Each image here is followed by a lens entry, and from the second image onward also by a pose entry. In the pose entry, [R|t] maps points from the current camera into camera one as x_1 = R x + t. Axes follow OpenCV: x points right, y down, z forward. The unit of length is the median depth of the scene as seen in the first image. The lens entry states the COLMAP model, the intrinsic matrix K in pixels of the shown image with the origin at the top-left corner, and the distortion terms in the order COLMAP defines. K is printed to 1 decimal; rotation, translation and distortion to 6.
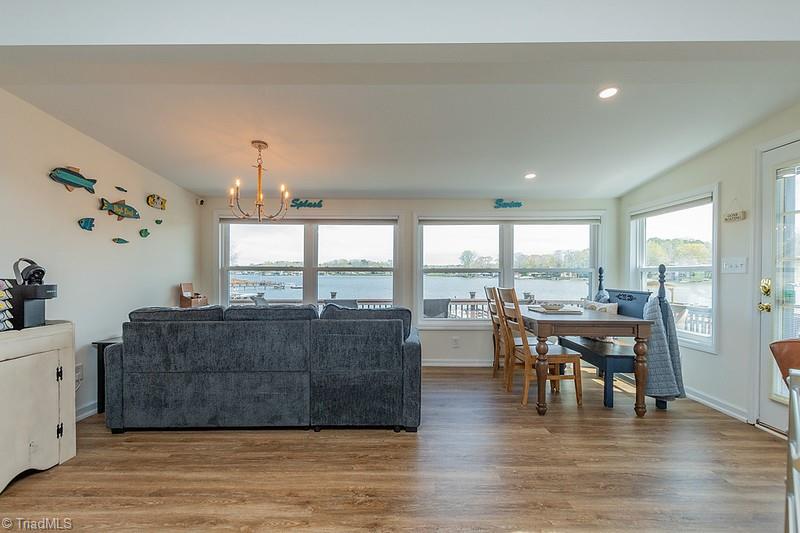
lens RADIAL K [[353.8, 0, 401.7], [0, 353.8, 271.5], [0, 0, 1]] dist [0.003322, -0.002302]
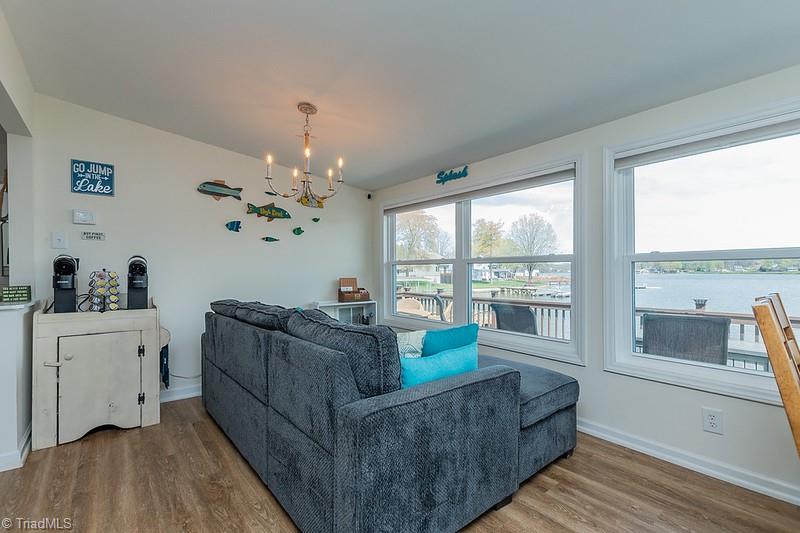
lens RADIAL K [[353.8, 0, 403.0], [0, 353.8, 268.8], [0, 0, 1]] dist [0.003322, -0.002302]
pose [[0.640138, -0.012187, -0.768164, 0.312119], [0.009082, 0.999924, -0.008295, 0.018477], [0.768207, -0.001667, 0.640200, 0.552447]]
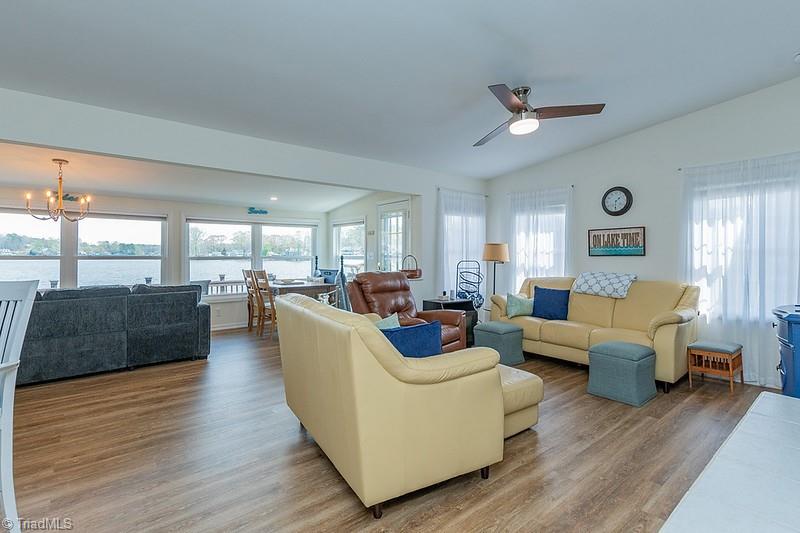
lens RADIAL K [[379.1, 0, 404.5], [0, 379.1, 260.8], [0, 0, 1]] dist [0.016806, -0.001253]
pose [[0.771354, -0.012910, 0.636275, -0.282108], [-0.001377, 0.999758, 0.021955, -0.032107], [-0.636405, -0.017811, 0.771150, -0.715912]]
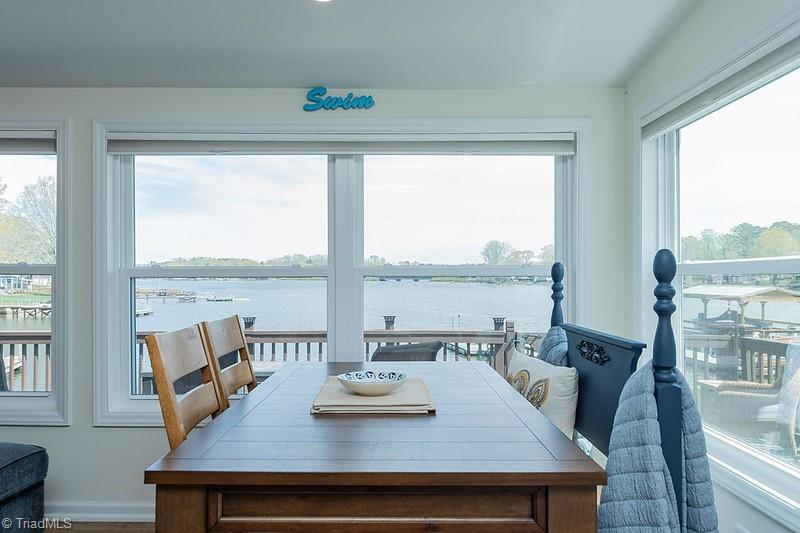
lens RADIAL K [[556.1, 0, 410.9], [0, 556.1, 273.0], [0, 0, 1]] dist [-0.002314, -0.006716]
pose [[0.999500, -0.000136, 0.031611, 0.455831], [0.000195, 0.999998, -0.001867, -0.000585], [-0.031611, 0.001873, 0.999499, 0.495807]]
